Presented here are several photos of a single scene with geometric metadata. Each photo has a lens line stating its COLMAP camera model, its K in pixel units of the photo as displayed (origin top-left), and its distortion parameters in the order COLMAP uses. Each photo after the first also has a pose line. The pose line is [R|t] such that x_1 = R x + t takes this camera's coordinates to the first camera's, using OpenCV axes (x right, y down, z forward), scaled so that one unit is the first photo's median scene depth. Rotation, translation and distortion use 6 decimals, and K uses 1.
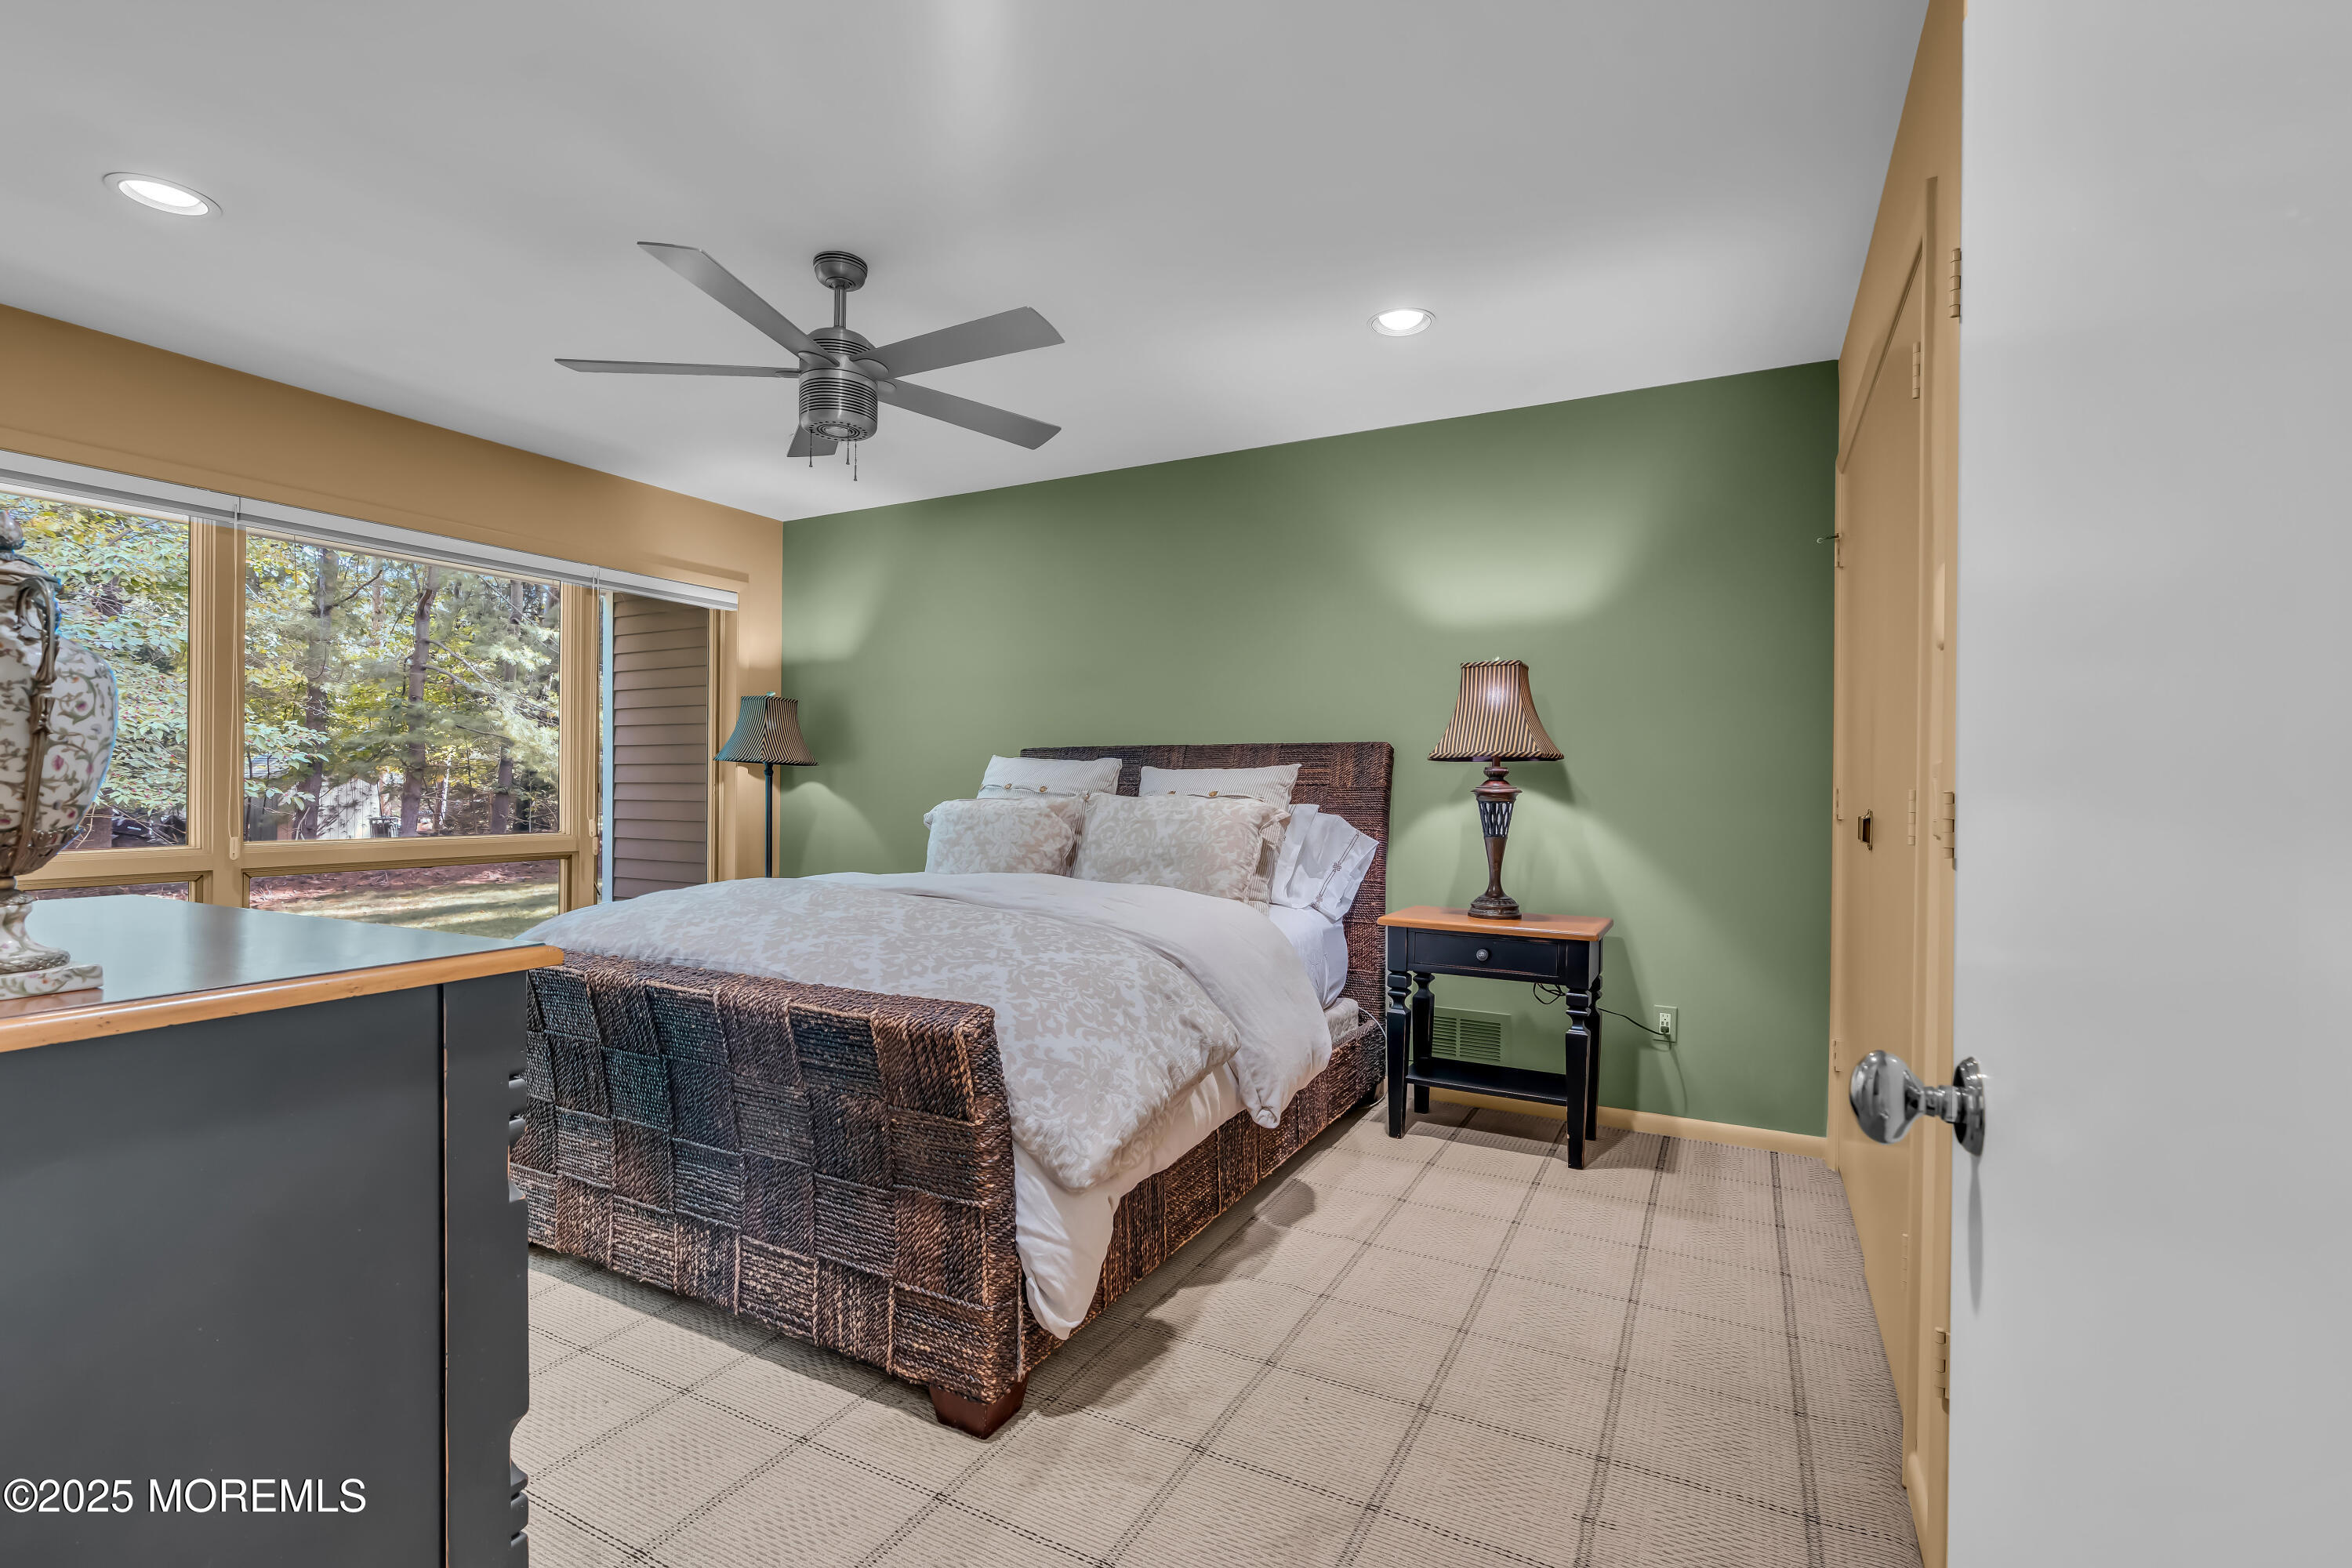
lens RADIAL K [[1051.5, 0, 1176.0], [0, 1051.5, 778.8], [0, 0, 1]] dist [-0.008371, 0.001132]
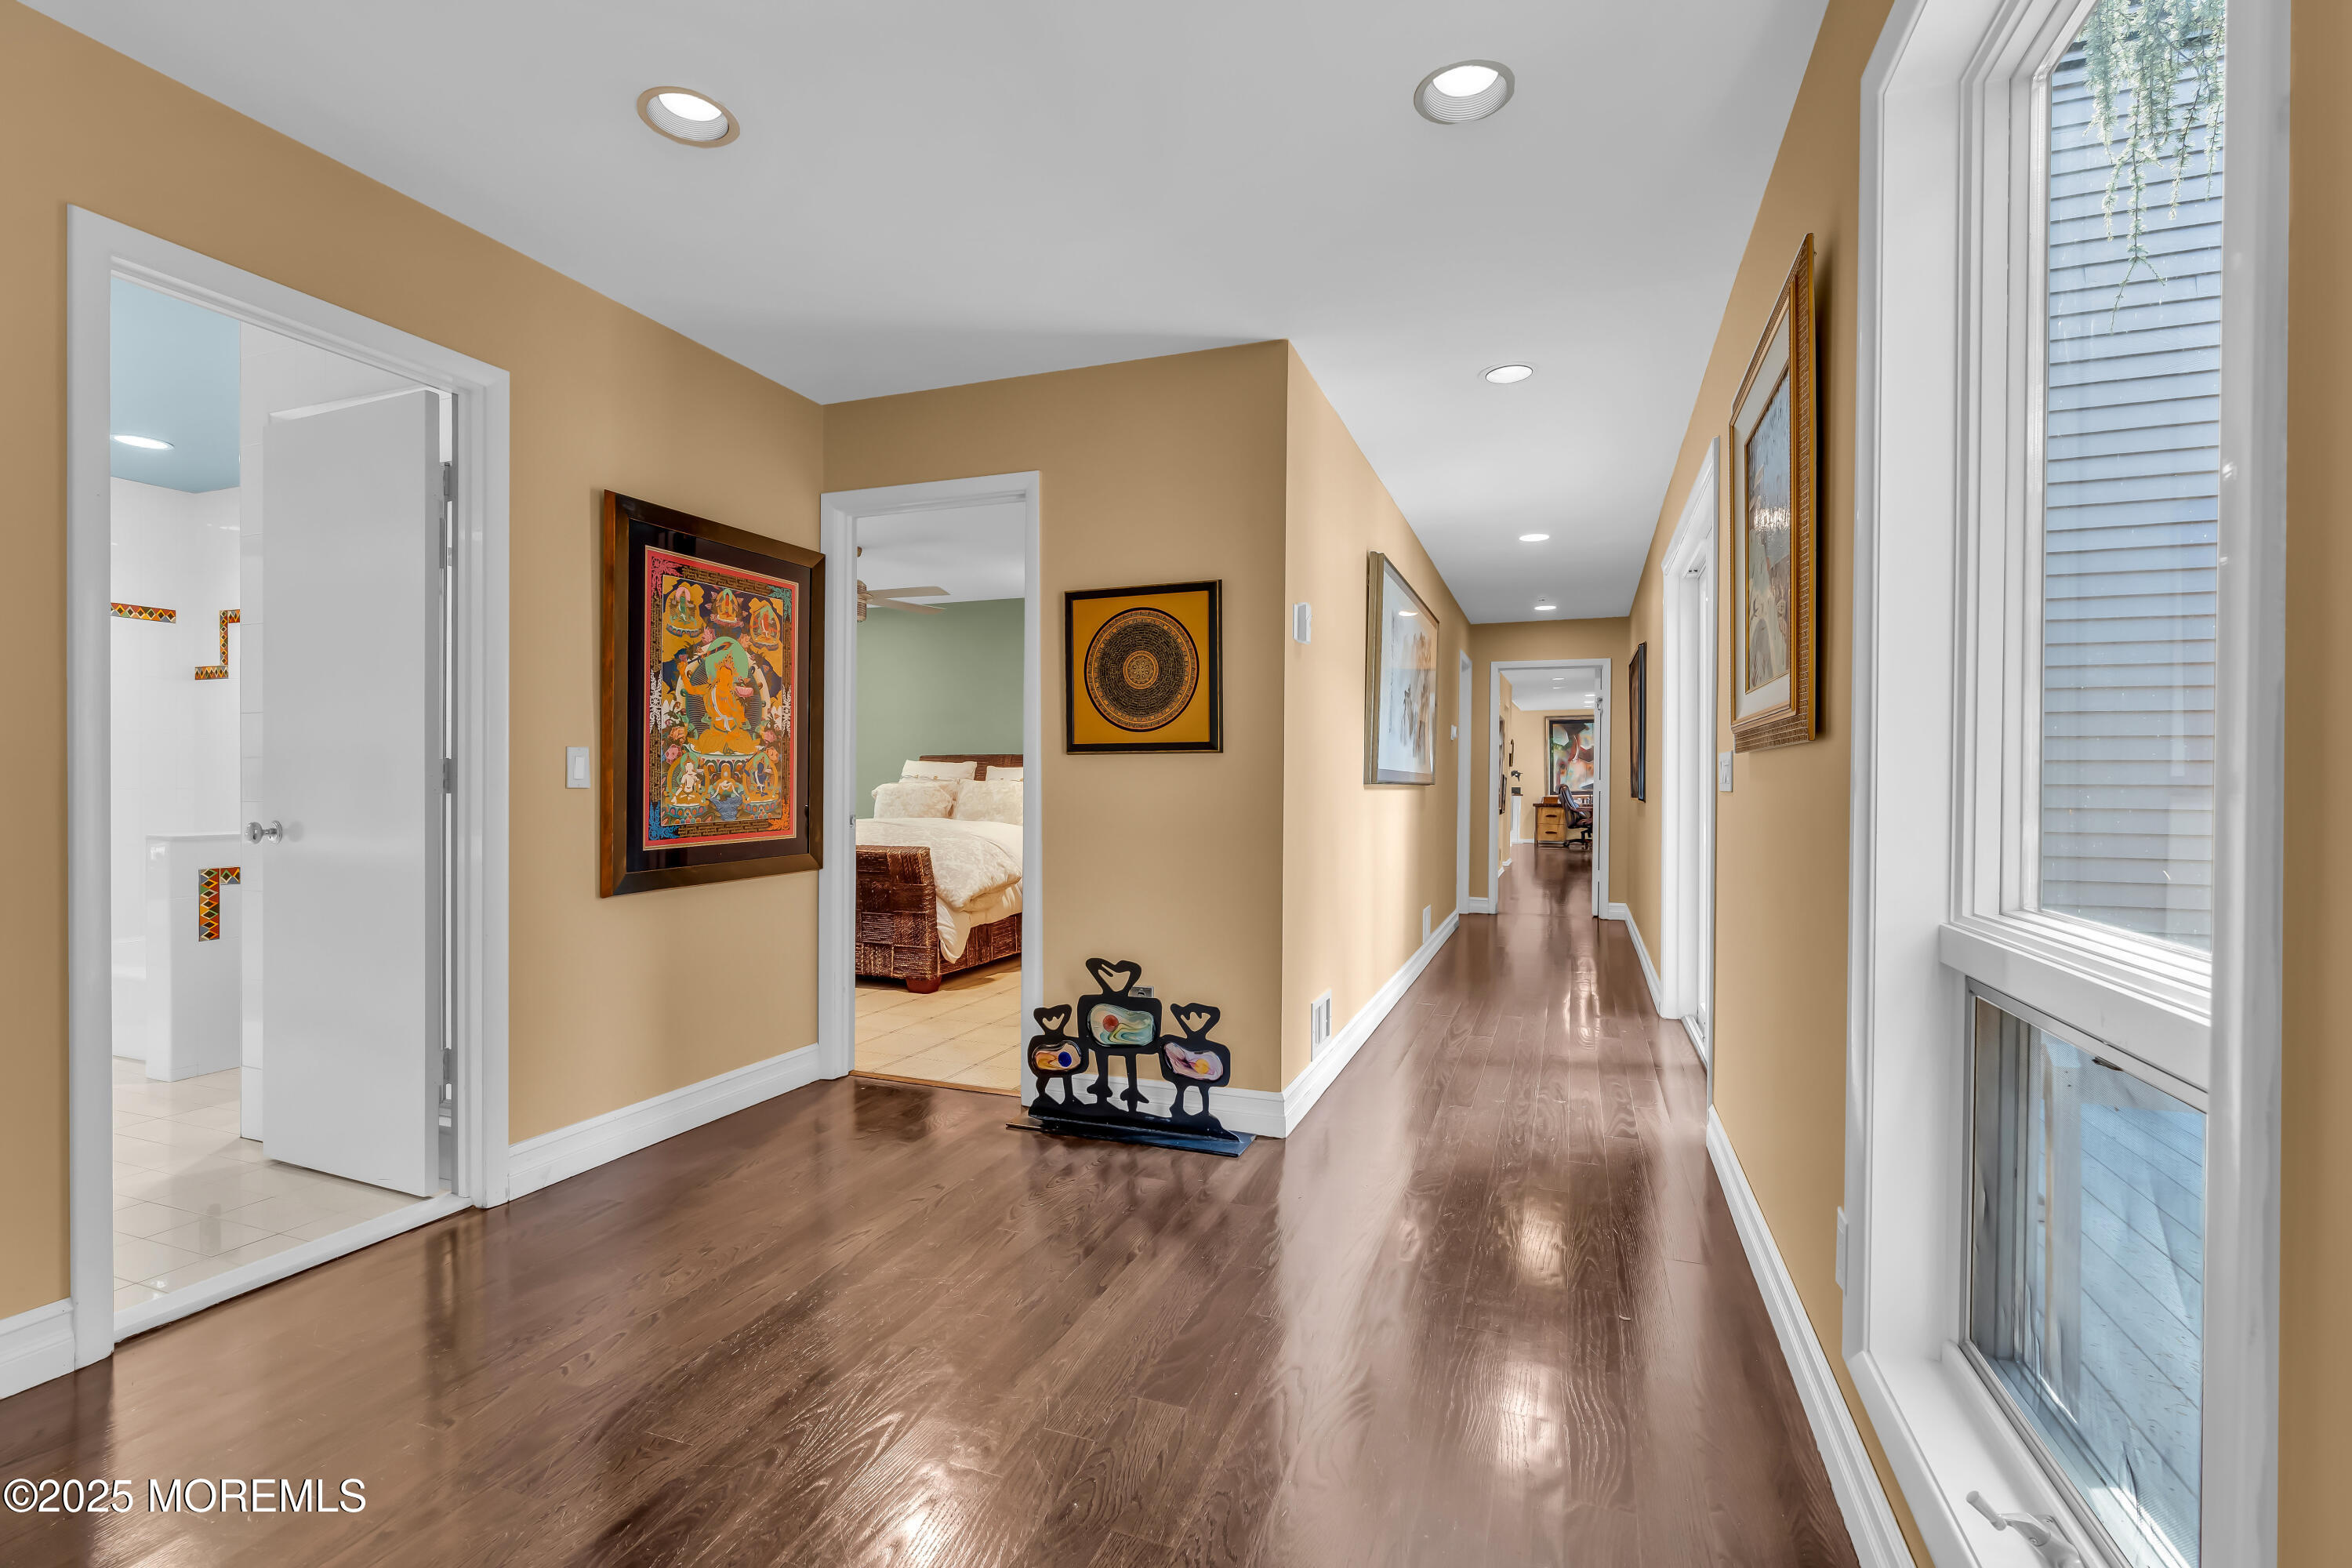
lens RADIAL K [[1051.5, 0, 1180.8], [0, 1051.5, 775.2], [0, 0, 1]] dist [-0.008371, 0.001132]
pose [[0.991527, -0.002276, 0.129881, 0.129881], [0.002226, 0.999997, 0.000529, 0.010067], [-0.129882, -0.000236, 0.991529, -1.811361]]
